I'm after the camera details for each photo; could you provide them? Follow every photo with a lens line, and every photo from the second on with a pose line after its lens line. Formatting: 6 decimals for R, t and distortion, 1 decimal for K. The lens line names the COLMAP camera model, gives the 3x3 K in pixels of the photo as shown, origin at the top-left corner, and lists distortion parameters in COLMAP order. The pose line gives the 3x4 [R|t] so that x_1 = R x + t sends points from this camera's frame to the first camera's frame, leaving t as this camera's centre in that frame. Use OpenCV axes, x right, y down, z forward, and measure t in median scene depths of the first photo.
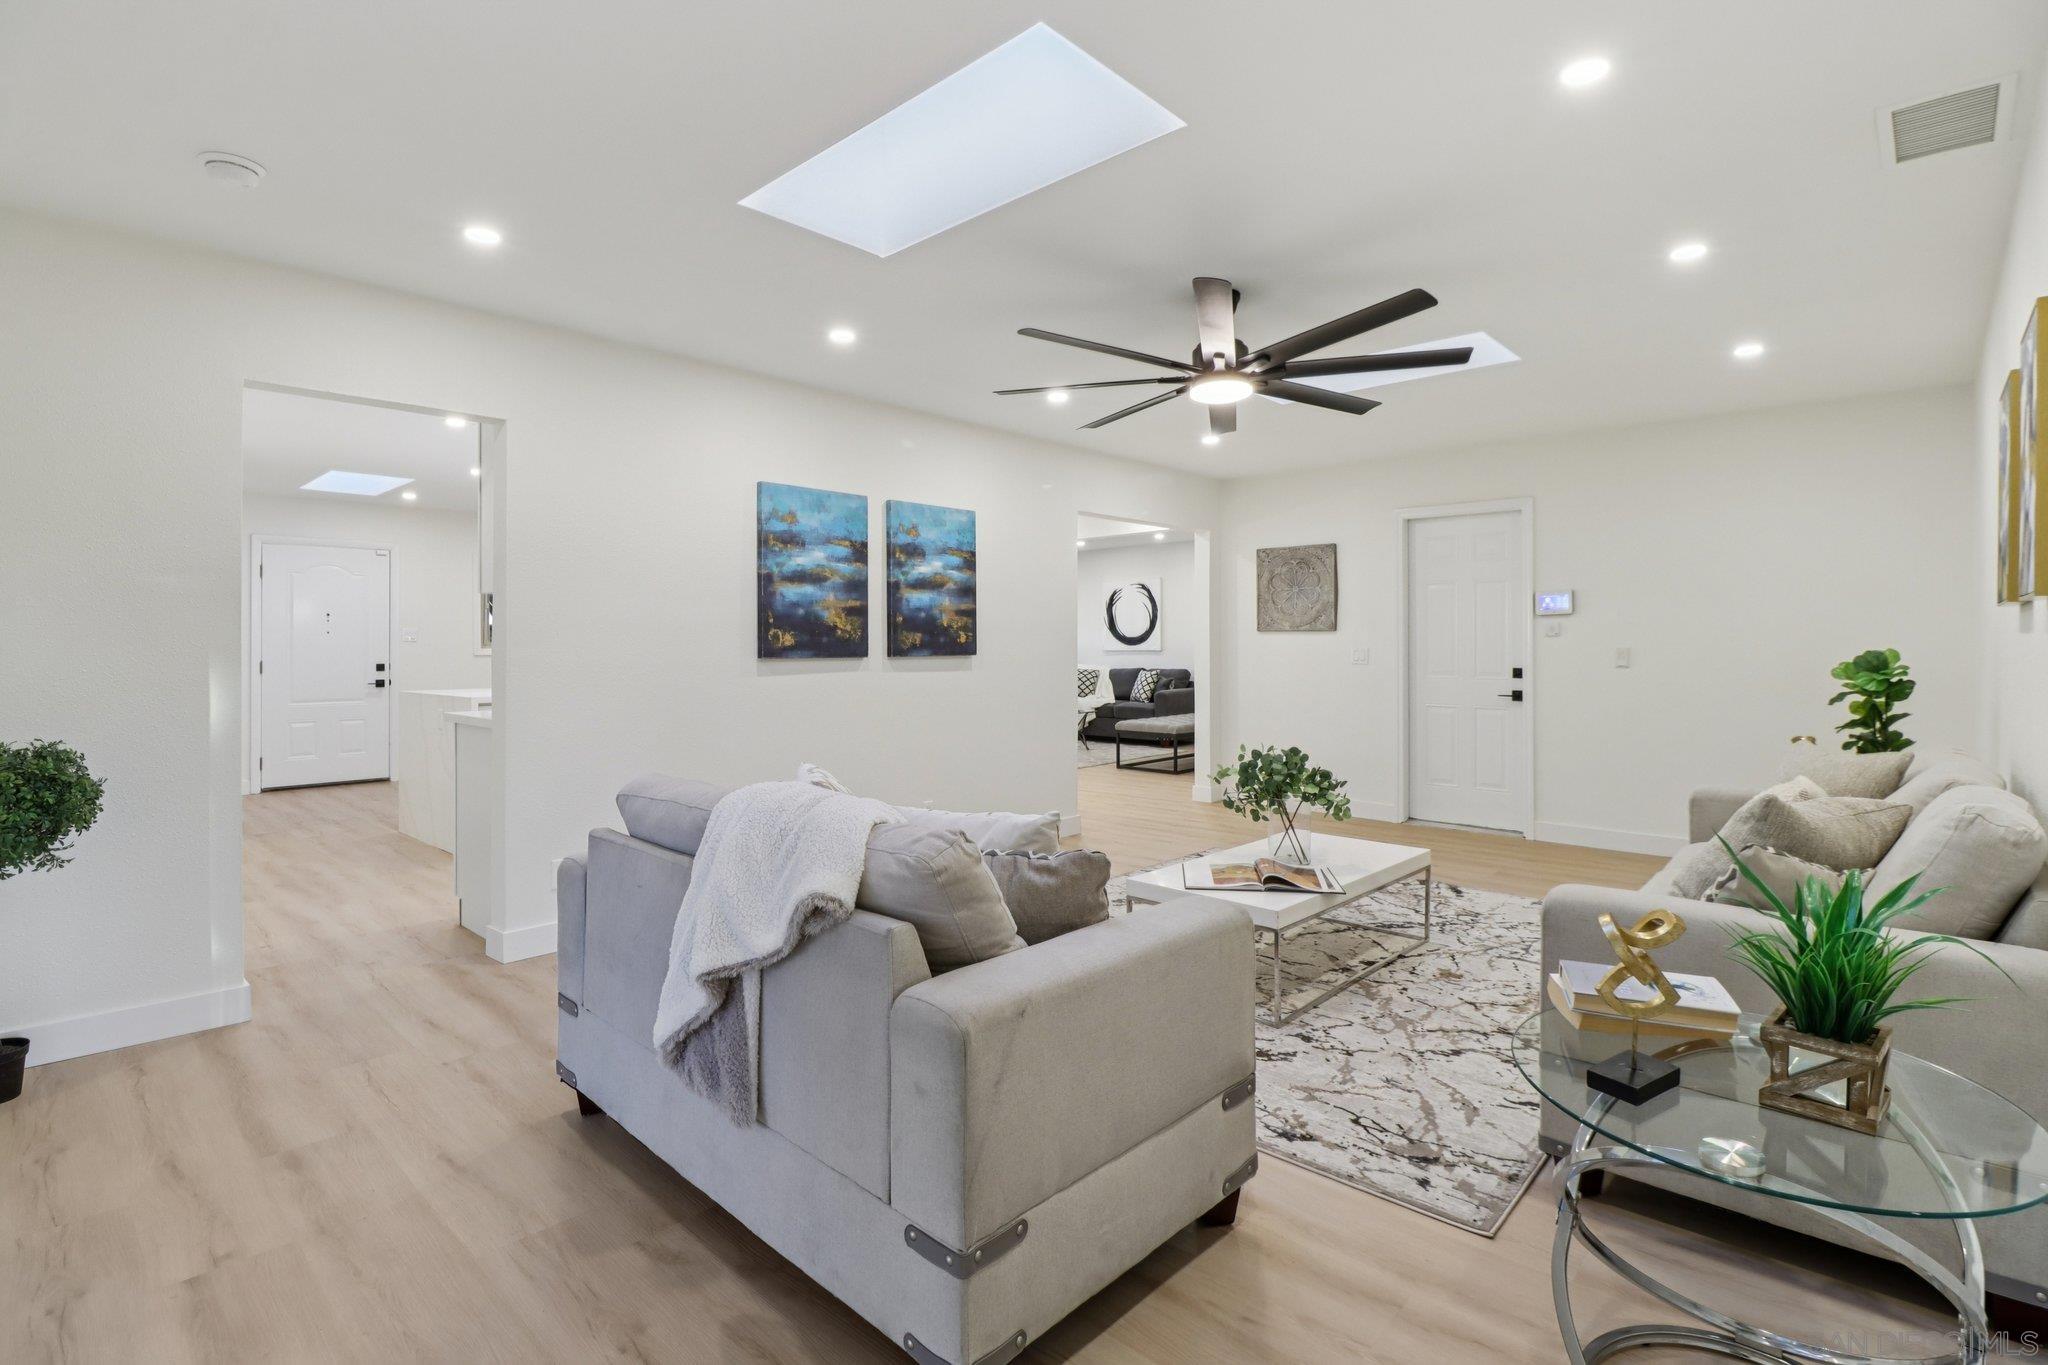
lens RADIAL K [[960.4, 0, 1019.8], [0, 960.4, 646.8], [0, 0, 1]] dist [0.004352, -0.013543]
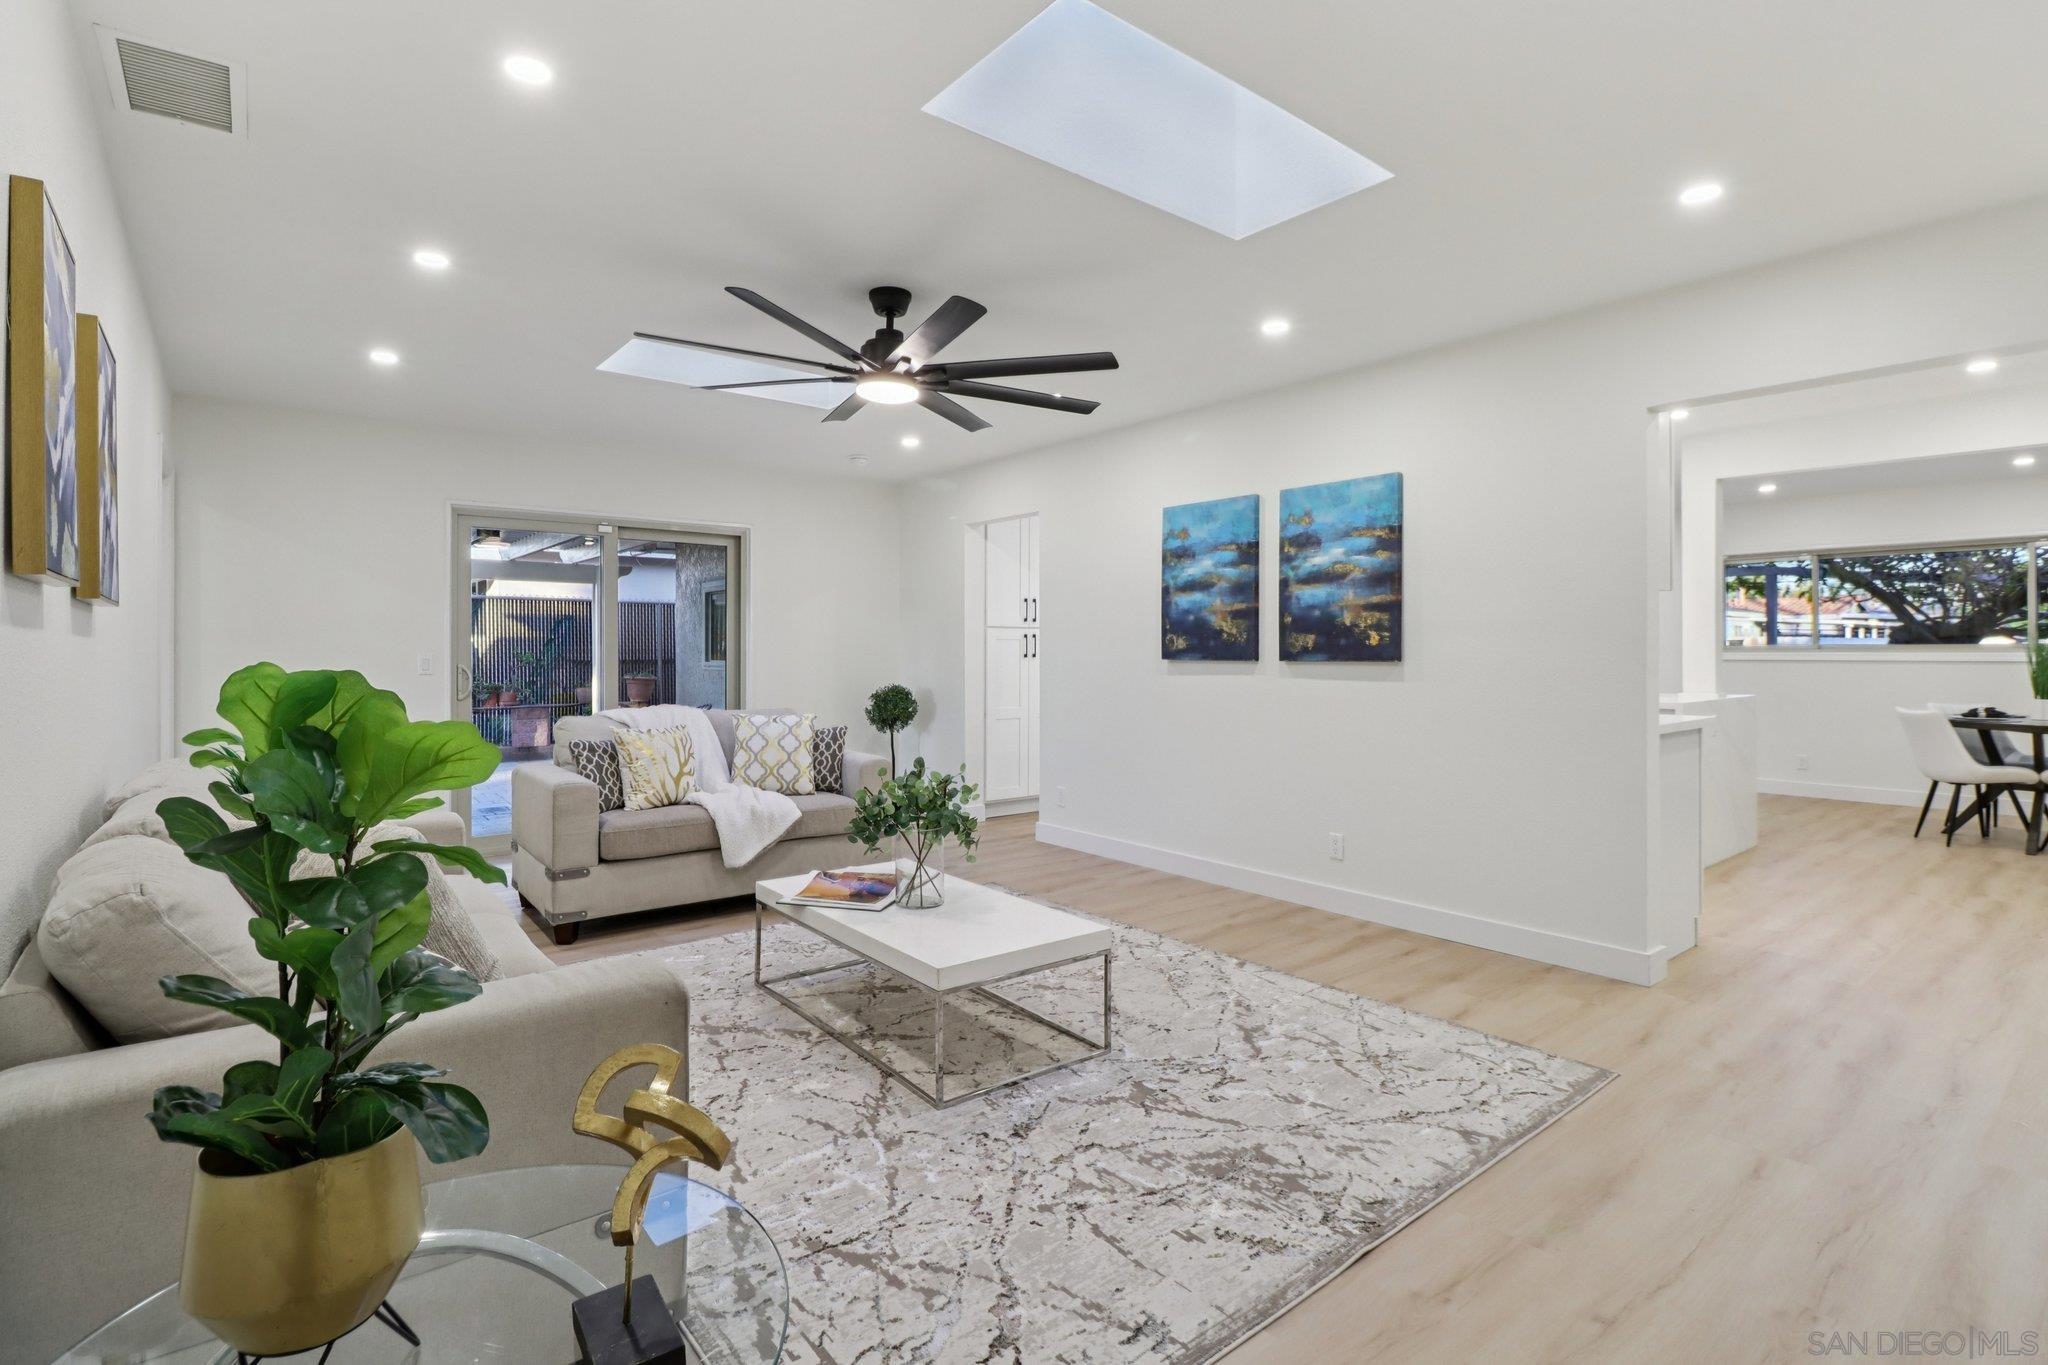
lens RADIAL K [[960.4, 0, 1019.8], [0, 960.4, 646.8], [0, 0, 1]] dist [0.004352, -0.013543]
pose [[-0.136361, 0.000229, -0.990659, 0.826368], [-0.000851, 1.000000, 0.000348, -0.003348], [0.990659, 0.000890, -0.136361, 0.893723]]
